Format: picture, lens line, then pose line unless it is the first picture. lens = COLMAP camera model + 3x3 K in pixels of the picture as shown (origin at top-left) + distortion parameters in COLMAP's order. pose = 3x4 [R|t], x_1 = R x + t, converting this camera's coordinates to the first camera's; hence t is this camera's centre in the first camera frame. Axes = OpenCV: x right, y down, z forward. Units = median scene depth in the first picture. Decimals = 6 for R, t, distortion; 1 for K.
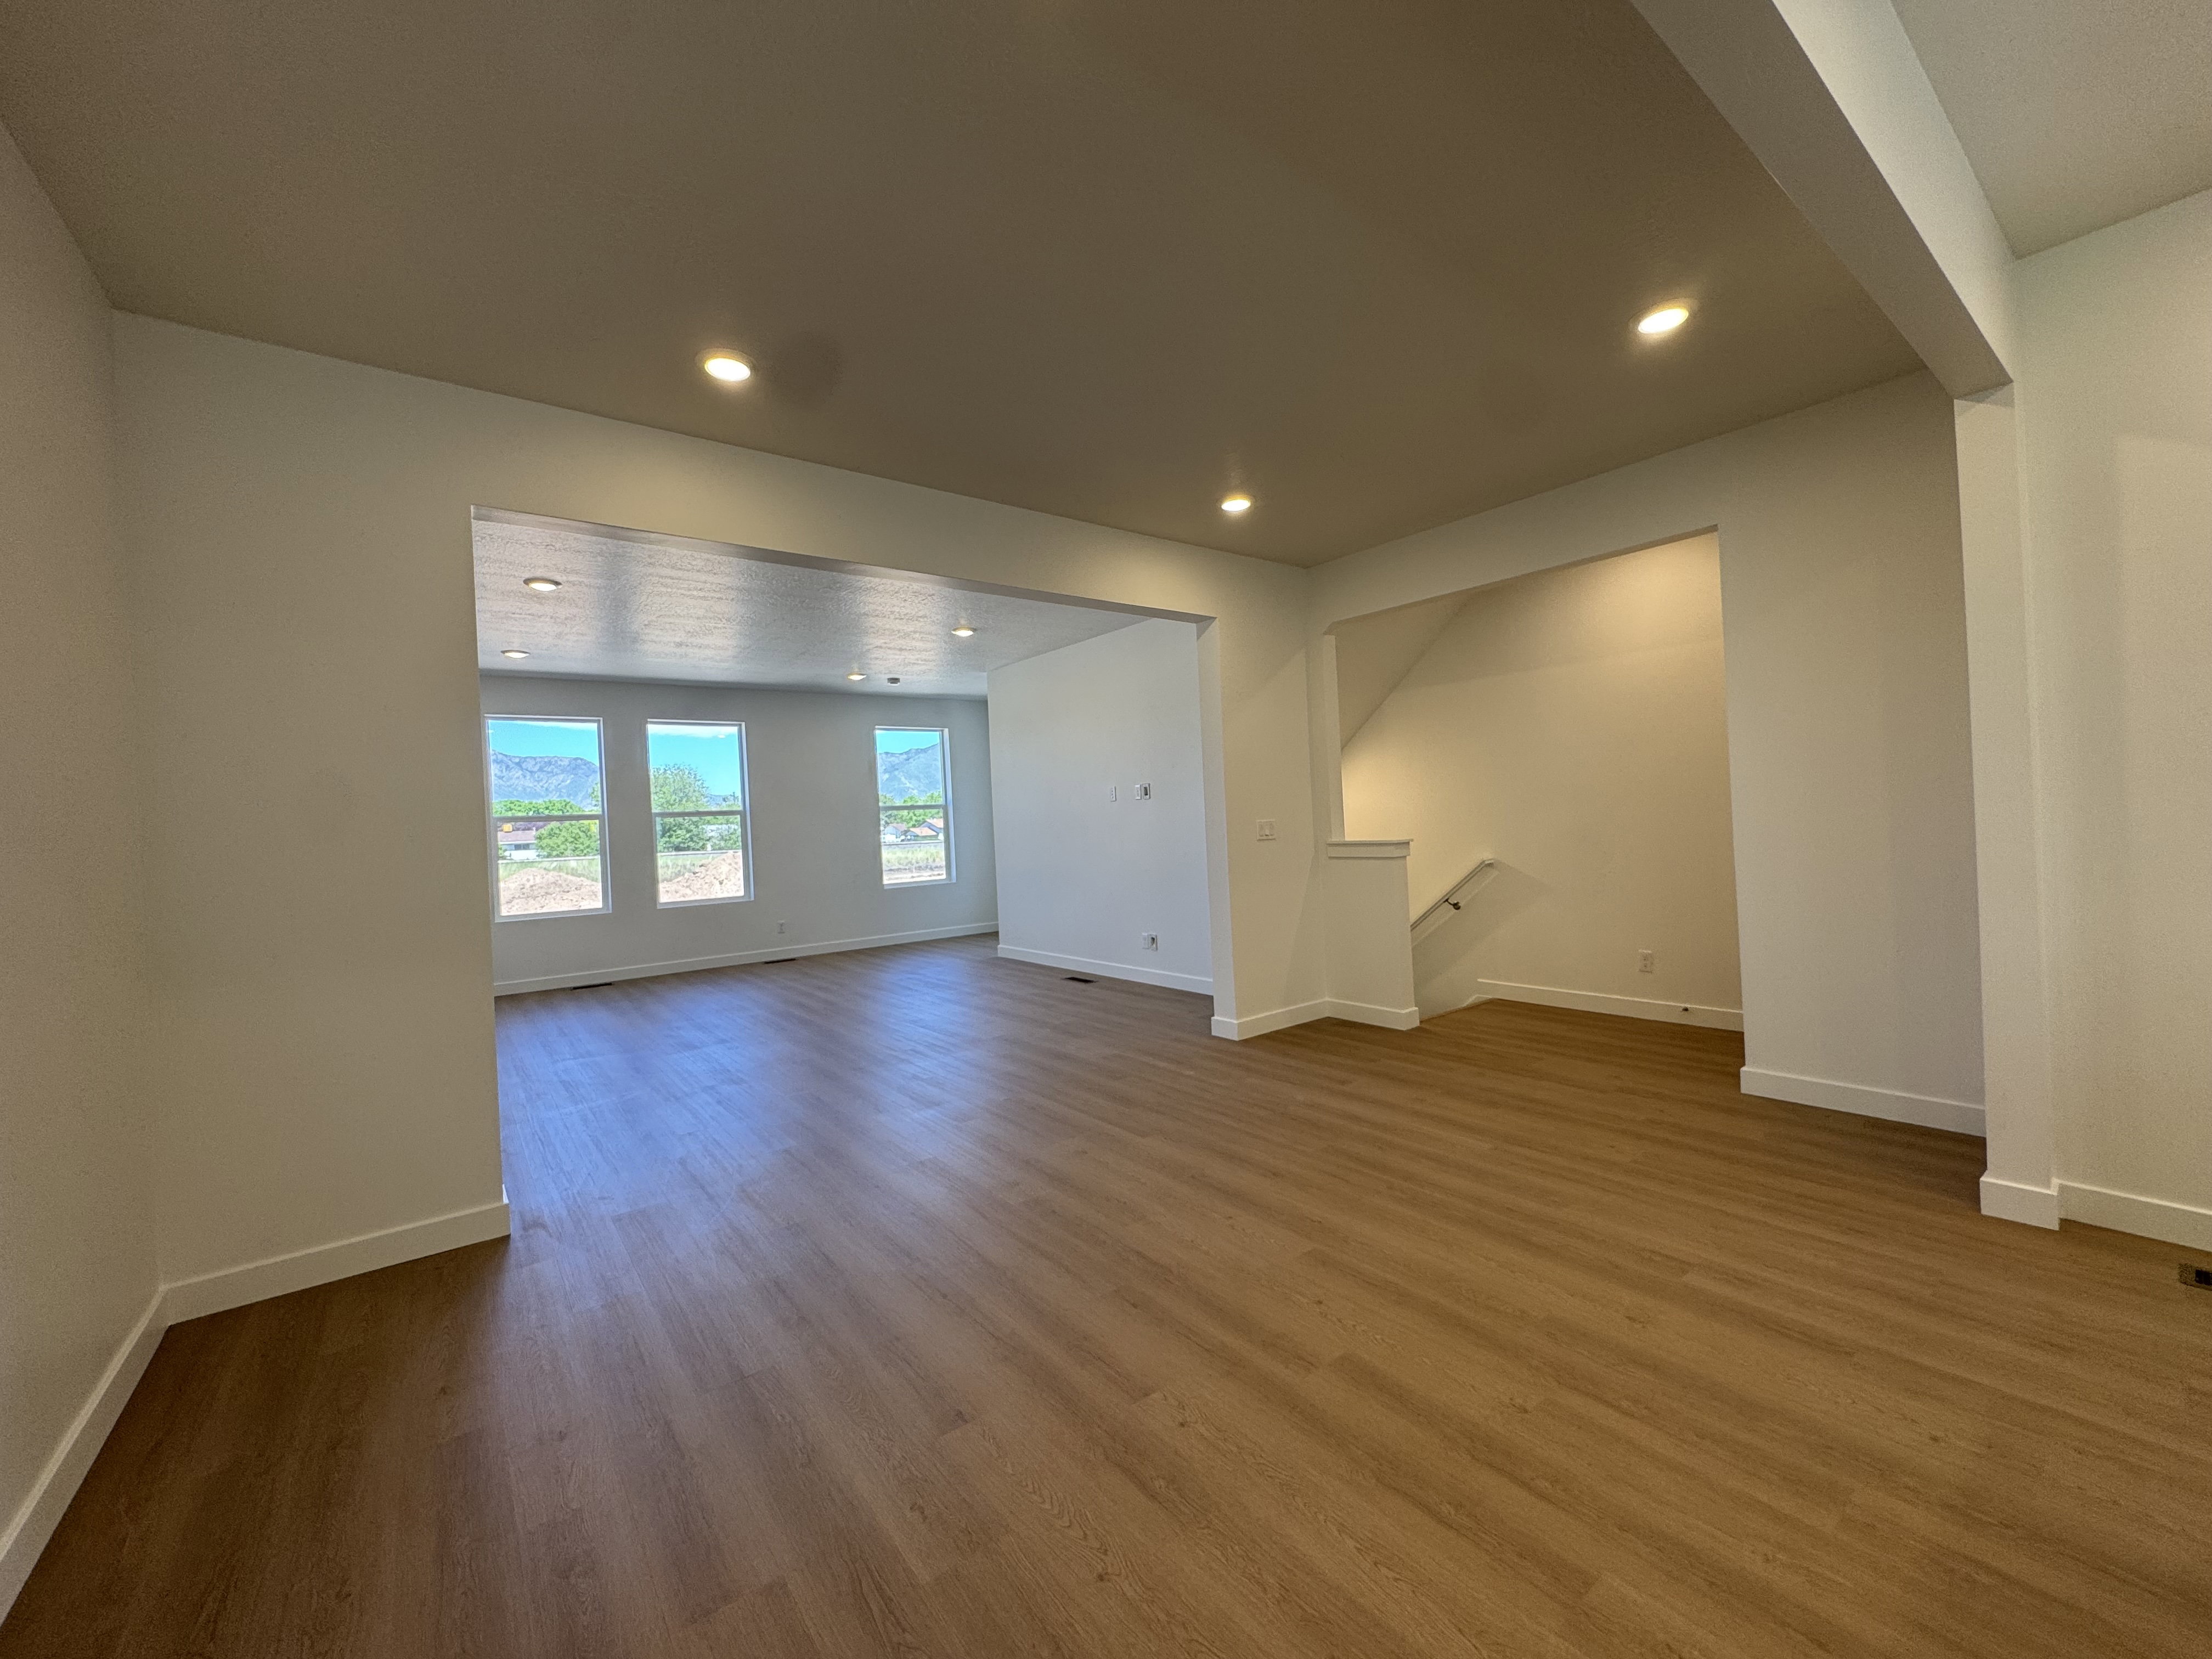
lens RADIAL K [[878.5, 0, 1108.4], [0, 878.5, 823.7], [0, 0, 1]] dist [-0.007674, -0.000042]
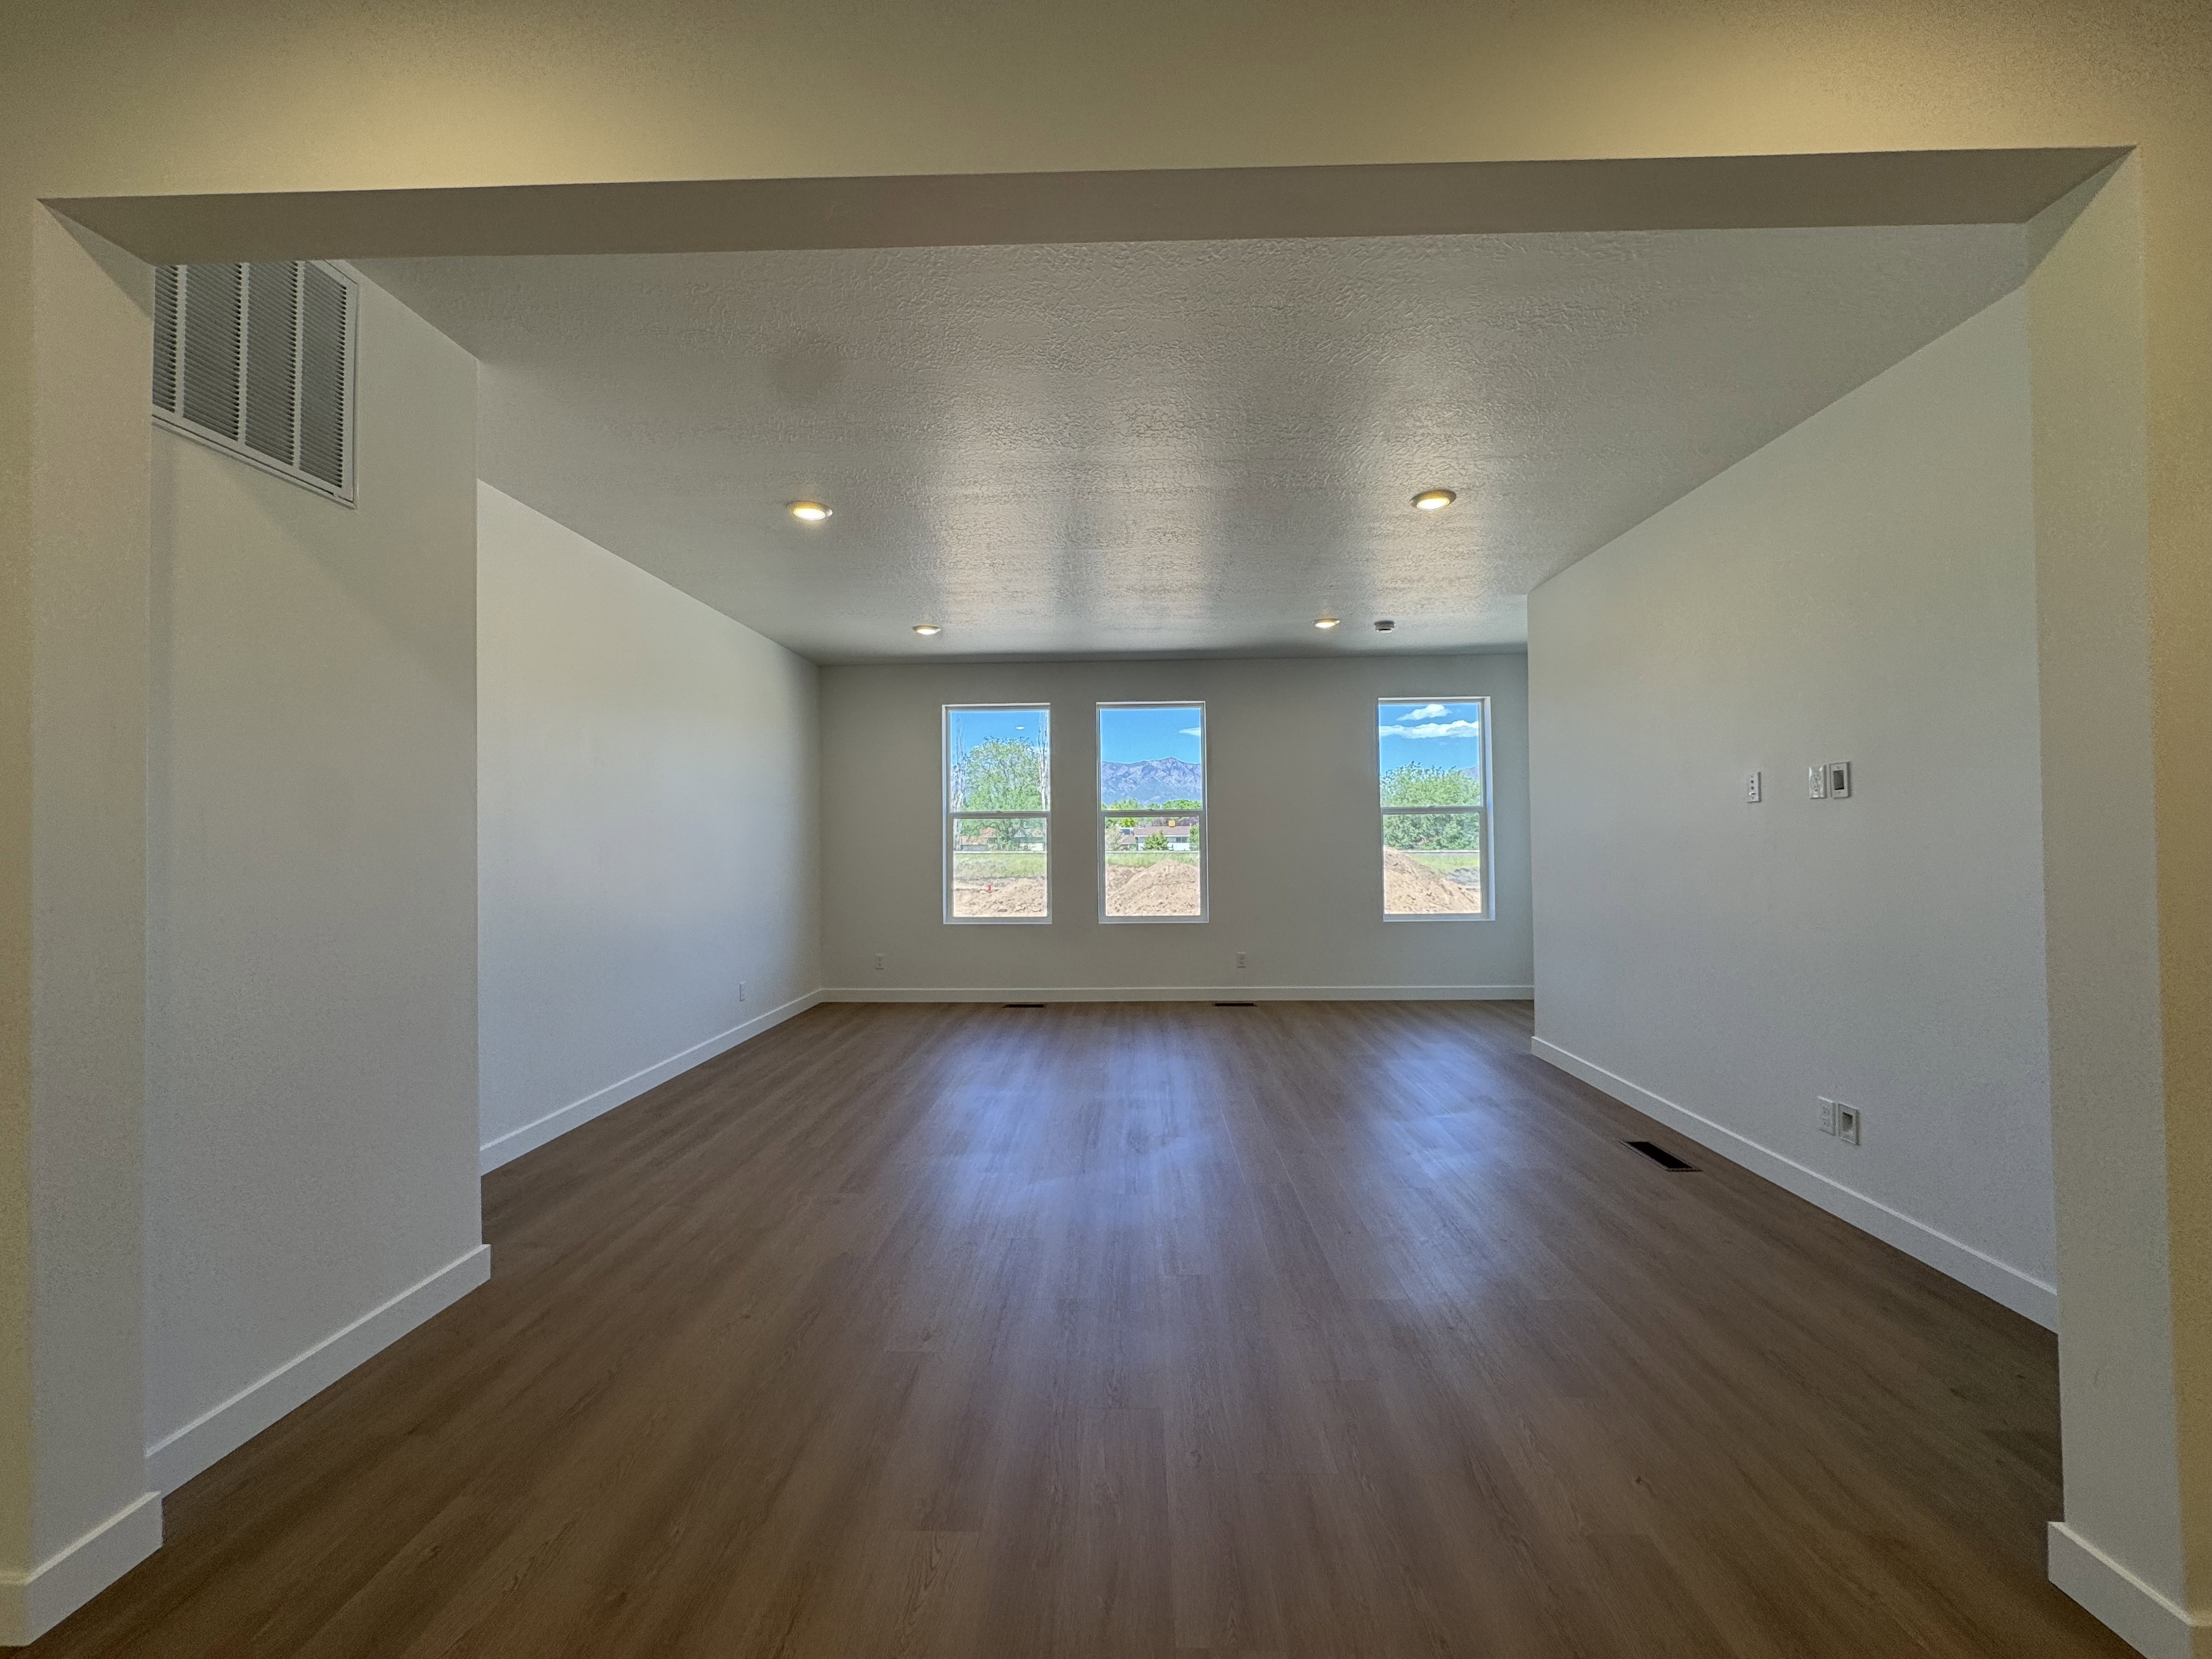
lens RADIAL K [[878.5, 0, 1095.7], [0, 878.5, 832.3], [0, 0, 1]] dist [-0.007674, -0.000042]
pose [[0.767380, 0.032031, -0.640392, 0.028399], [-0.027601, 0.999476, 0.016917, -0.006560], [0.640599, 0.004693, 0.767862, 0.323964]]
